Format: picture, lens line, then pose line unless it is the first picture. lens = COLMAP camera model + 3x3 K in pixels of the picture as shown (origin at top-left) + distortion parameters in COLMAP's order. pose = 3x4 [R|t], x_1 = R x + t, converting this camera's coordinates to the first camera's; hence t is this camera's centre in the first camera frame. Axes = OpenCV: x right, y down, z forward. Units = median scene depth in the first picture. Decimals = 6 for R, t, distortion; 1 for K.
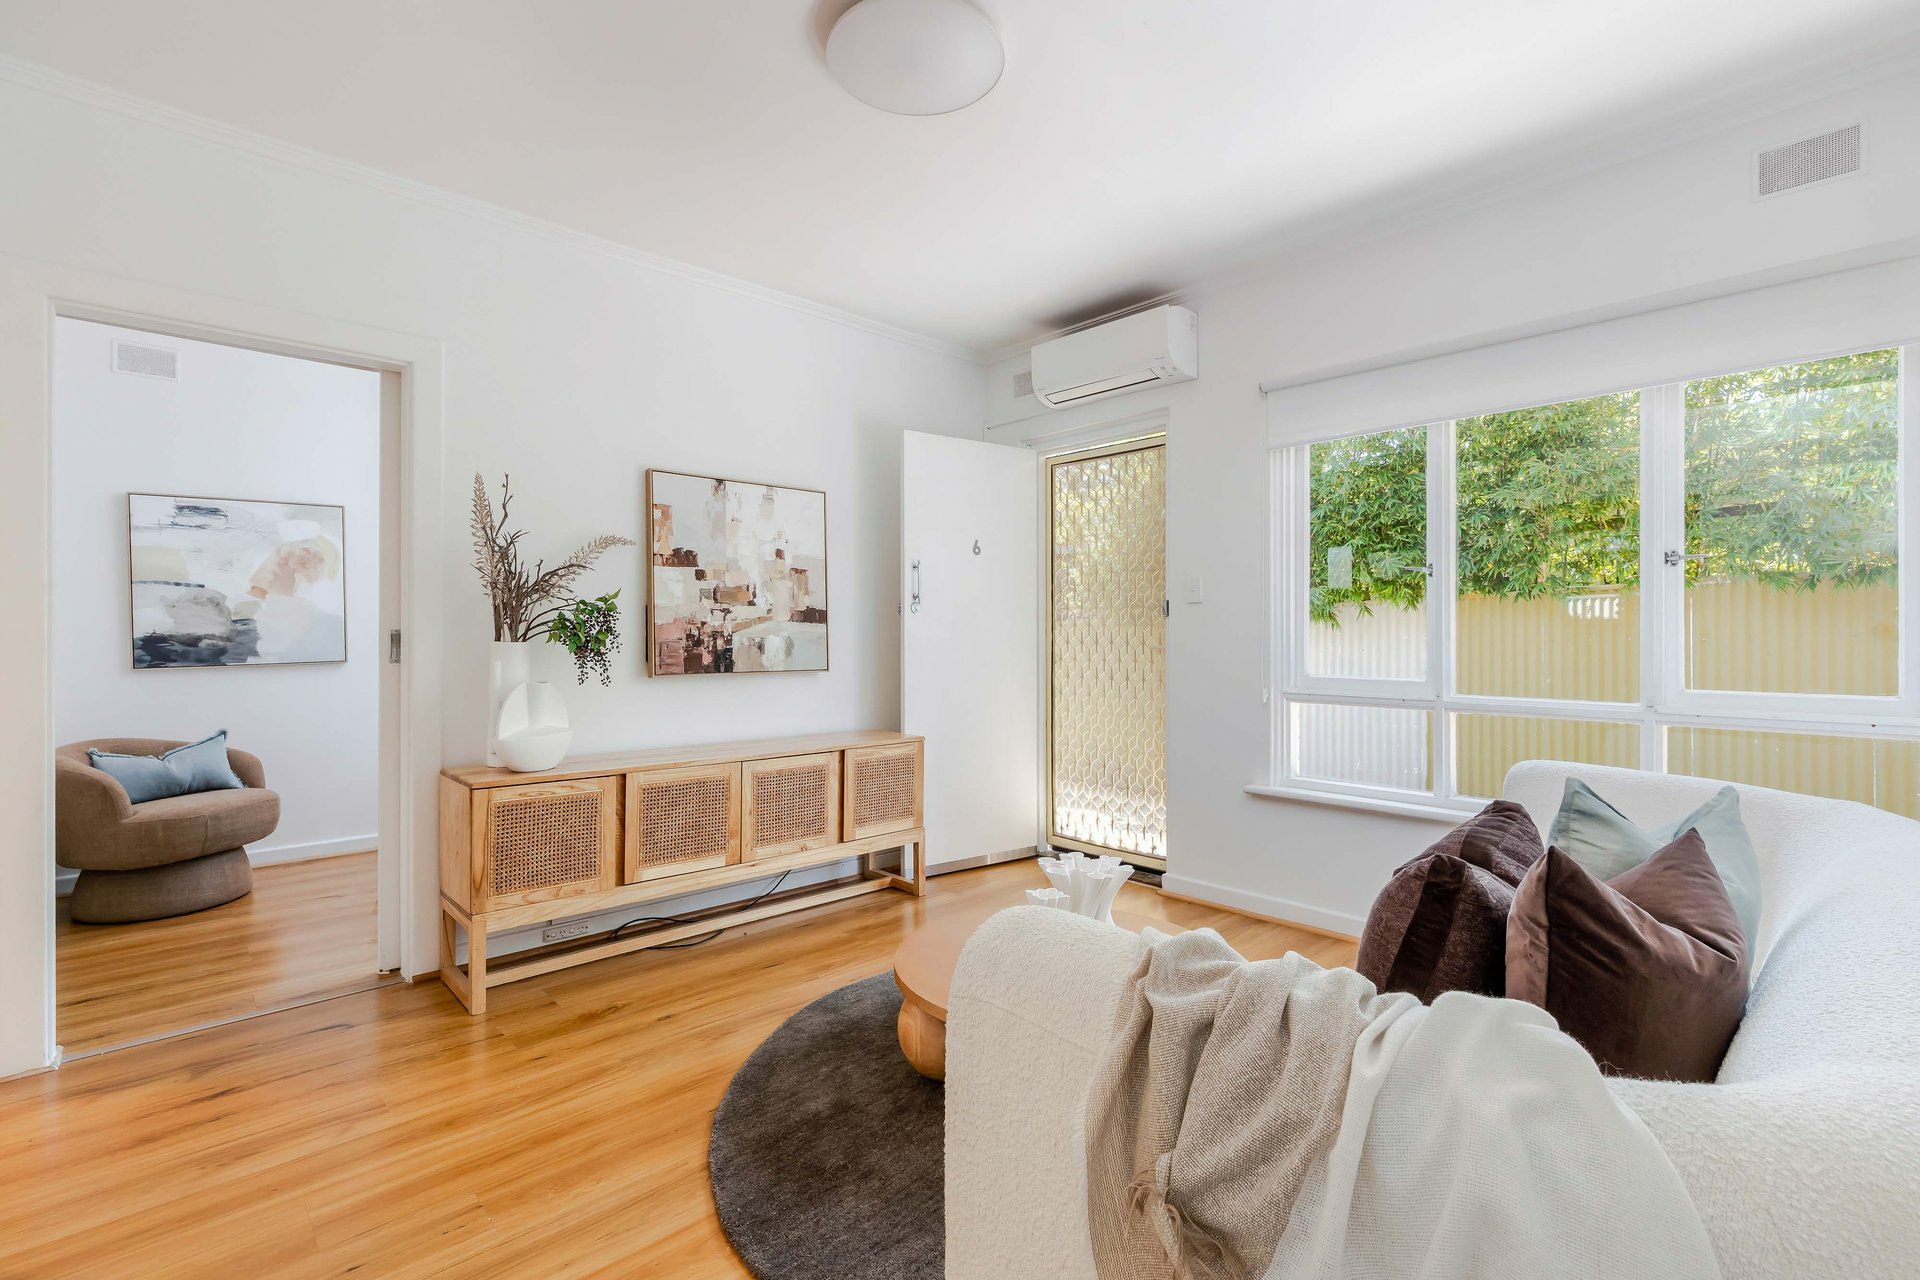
lens RADIAL K [[850.0, 0, 965.6], [0, 850.0, 643.4], [0, 0, 1]] dist [-0.010396, 0.000337]
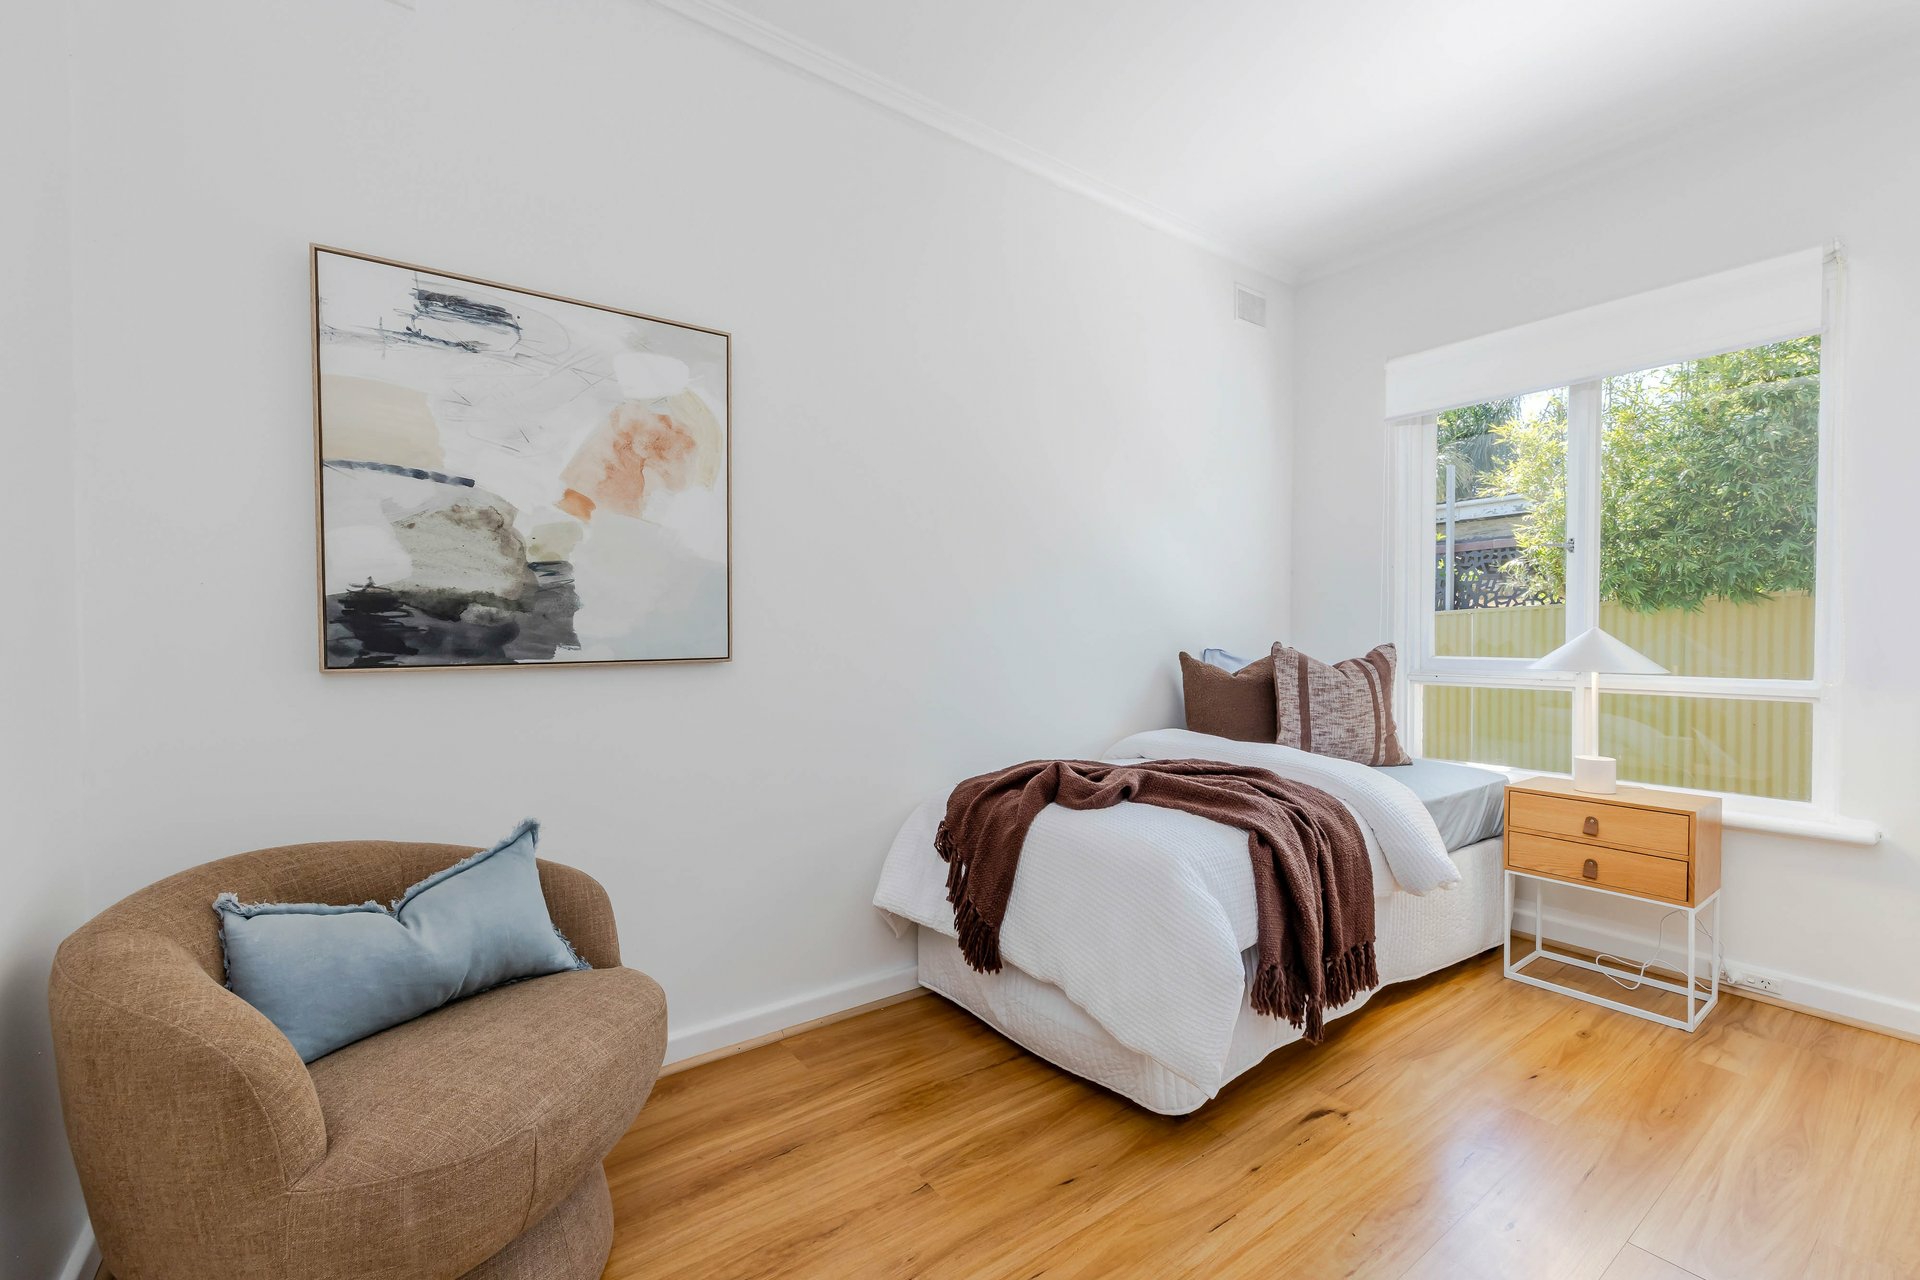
lens RADIAL K [[810.9, 0, 958.1], [0, 810.9, 649.3], [0, 0, 1]] dist [0.008820, -0.000256]
pose [[0.995867, 0.014046, -0.089736, -0.585543], [-0.013252, 0.999868, 0.009435, 0.011018], [0.089856, -0.008207, 0.995921, 0.572974]]
